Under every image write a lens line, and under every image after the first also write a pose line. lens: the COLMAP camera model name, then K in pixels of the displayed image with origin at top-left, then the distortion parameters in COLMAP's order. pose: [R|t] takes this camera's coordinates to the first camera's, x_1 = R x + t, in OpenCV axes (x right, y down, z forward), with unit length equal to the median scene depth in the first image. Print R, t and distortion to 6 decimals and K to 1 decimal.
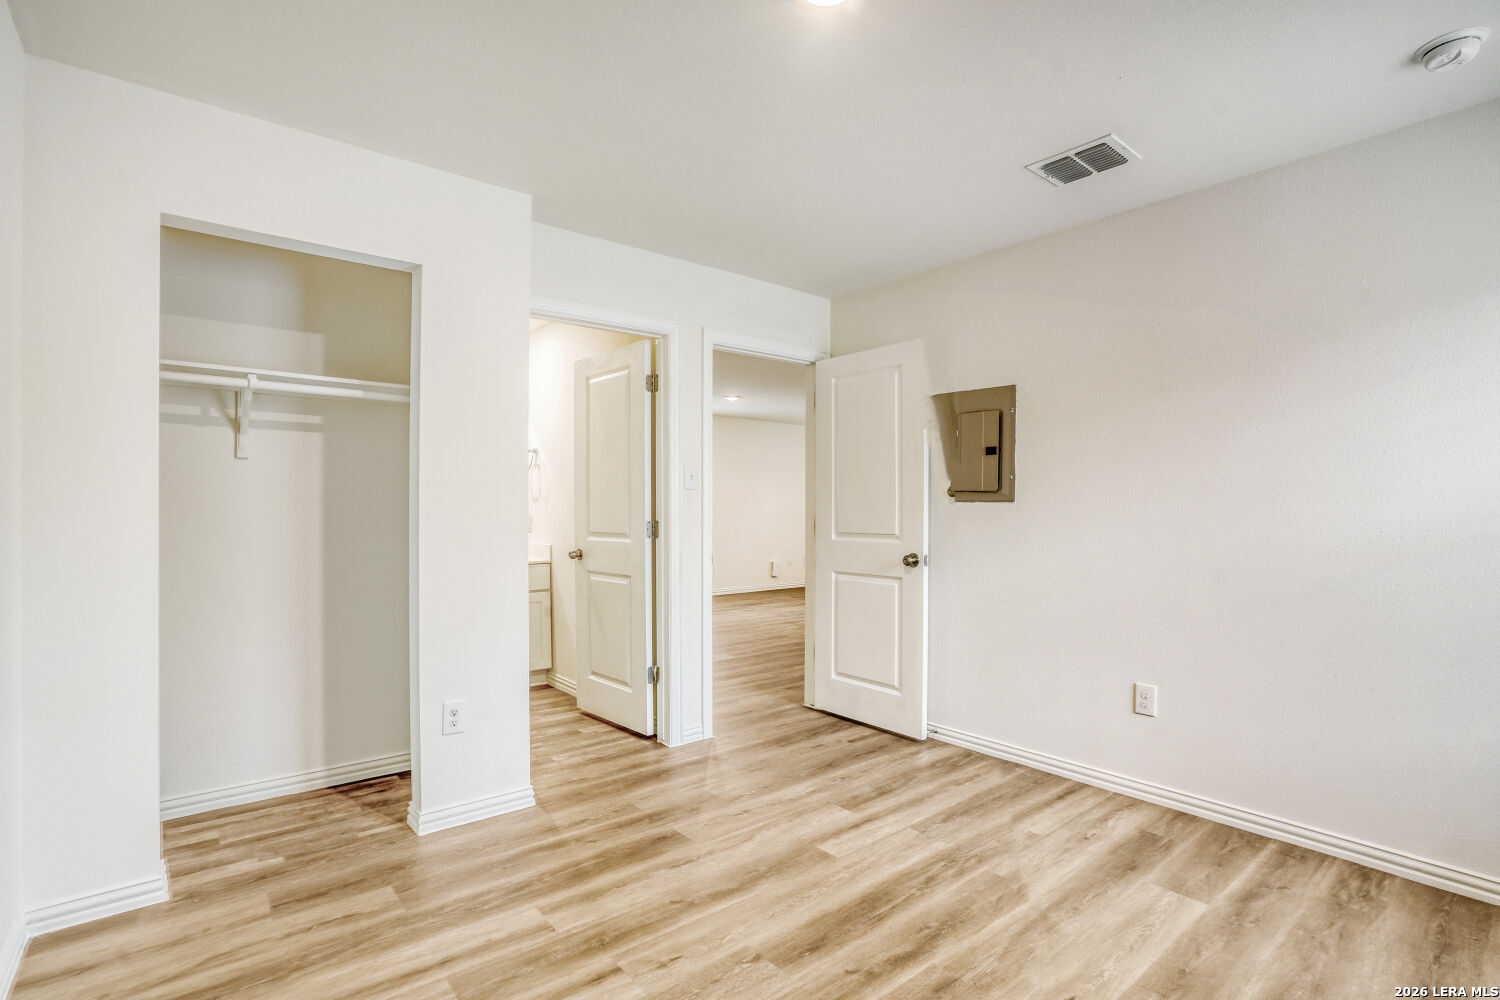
lens RADIAL K [[698.9, 0, 749.6], [0, 698.9, 506.5], [0, 0, 1]] dist [-0.040810, 0.000581]
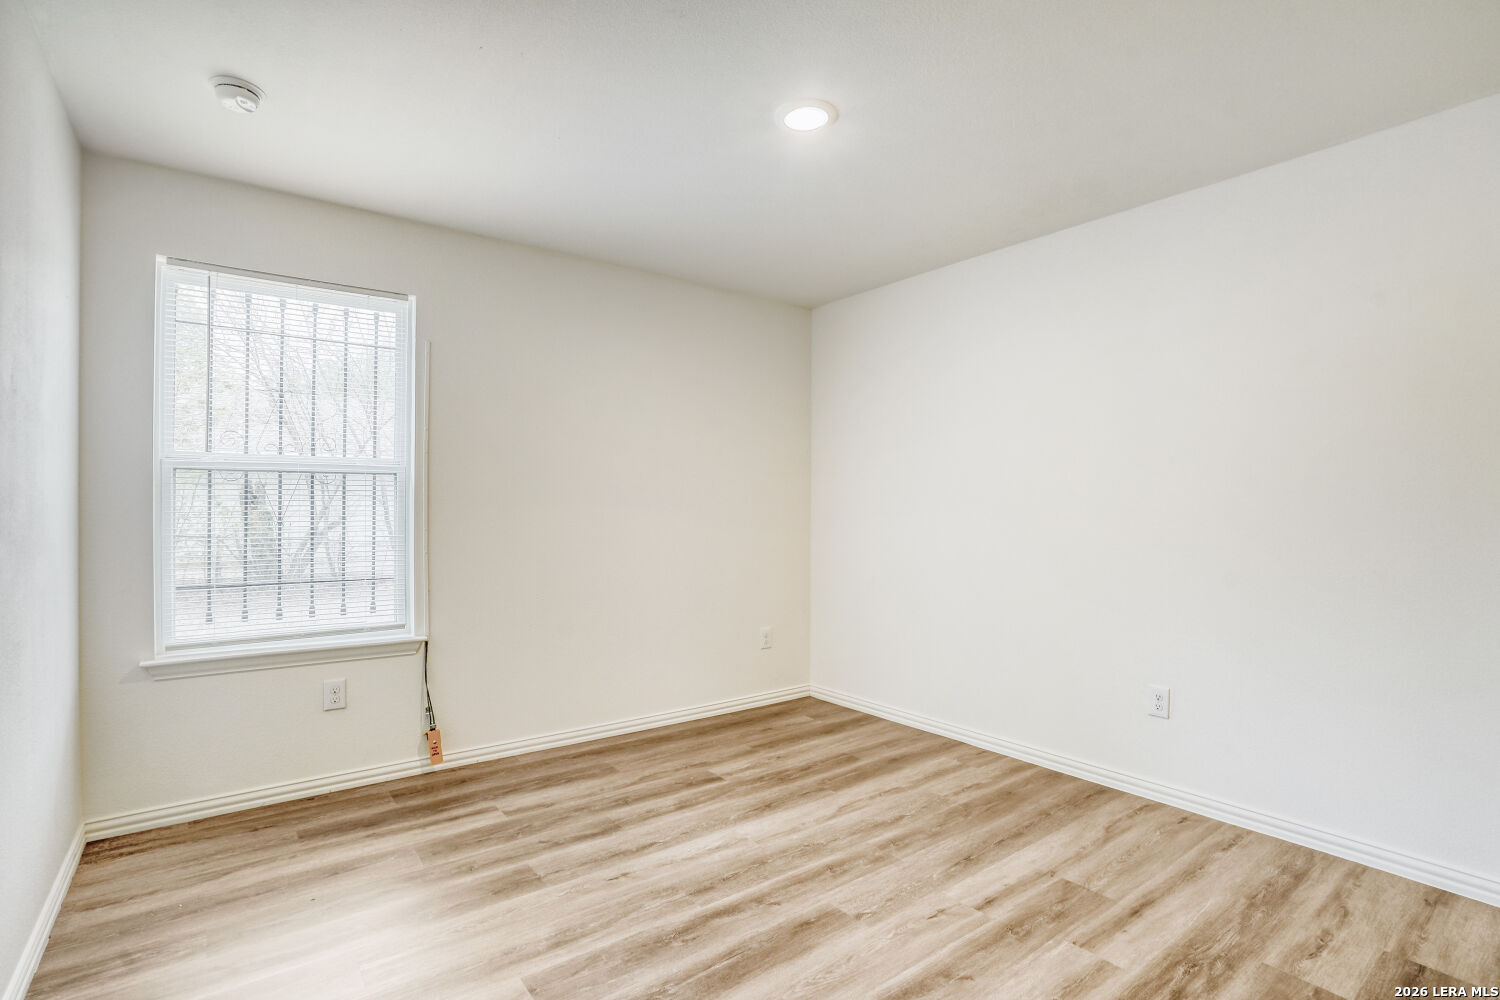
lens RADIAL K [[698.9, 0, 749.6], [0, 698.9, 506.5], [0, 0, 1]] dist [-0.040810, 0.000581]
pose [[-0.999114, -0.003728, 0.041920, 0.137665], [-0.003839, 0.999989, -0.002562, 0.006979], [-0.041910, -0.002721, -0.999118, 2.055744]]
